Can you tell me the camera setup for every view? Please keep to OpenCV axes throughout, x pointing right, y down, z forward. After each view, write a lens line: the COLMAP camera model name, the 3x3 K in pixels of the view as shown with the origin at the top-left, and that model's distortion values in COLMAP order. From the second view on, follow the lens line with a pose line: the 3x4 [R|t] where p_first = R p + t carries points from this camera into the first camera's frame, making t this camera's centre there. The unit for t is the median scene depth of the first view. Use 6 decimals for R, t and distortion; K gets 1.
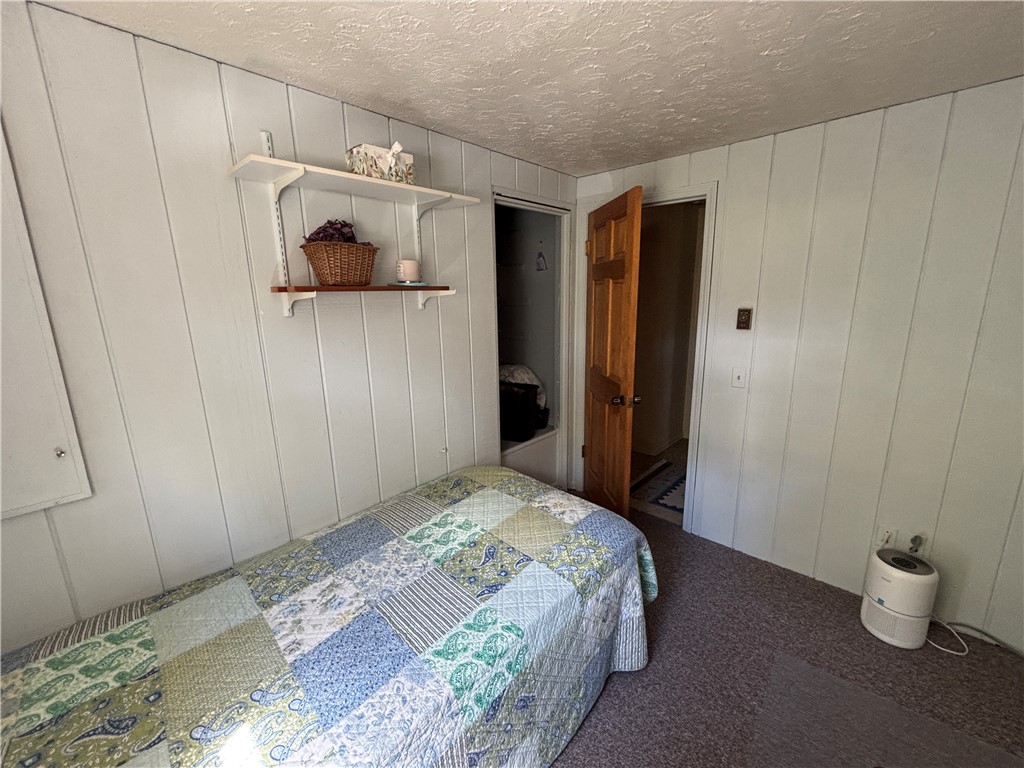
lens RADIAL K [[415.6, 0, 513.1], [0, 415.6, 381.7], [0, 0, 1]] dist [-0.000976, -0.000198]
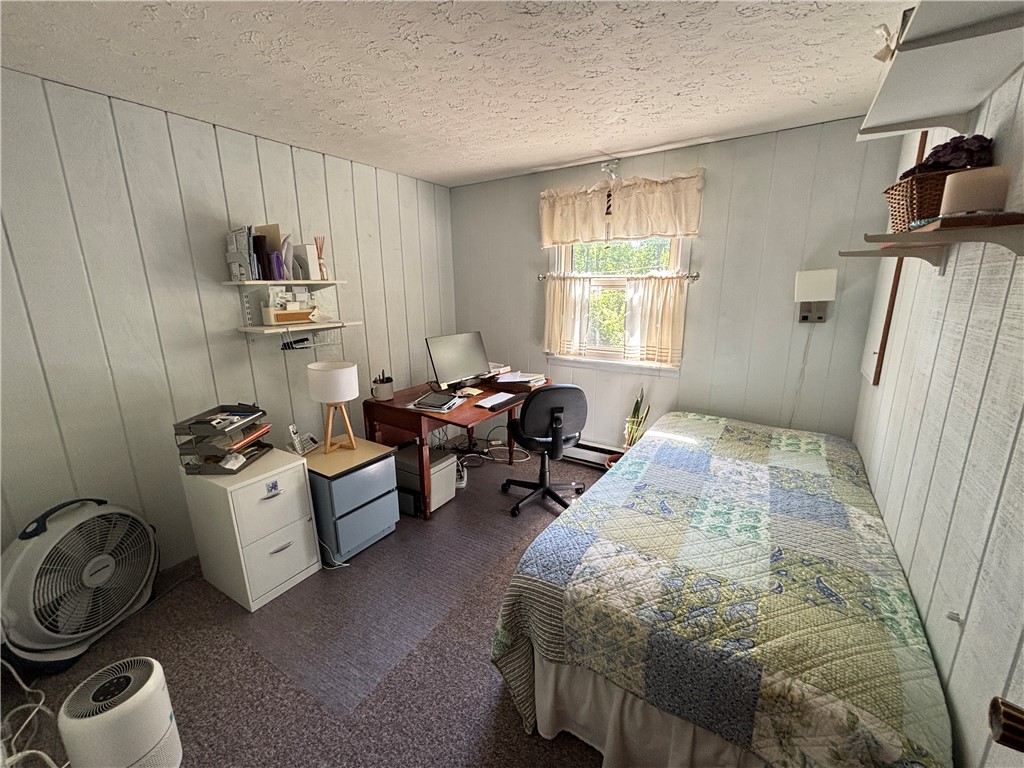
lens RADIAL K [[415.6, 0, 518.7], [0, 415.6, 381.7], [0, 0, 1]] dist [-0.000976, -0.000198]
pose [[-0.984983, 0.063060, -0.160721, 0.489987], [-0.012382, 0.902712, 0.430068, -0.345364], [0.172204, 0.425600, -0.888375, 1.855616]]
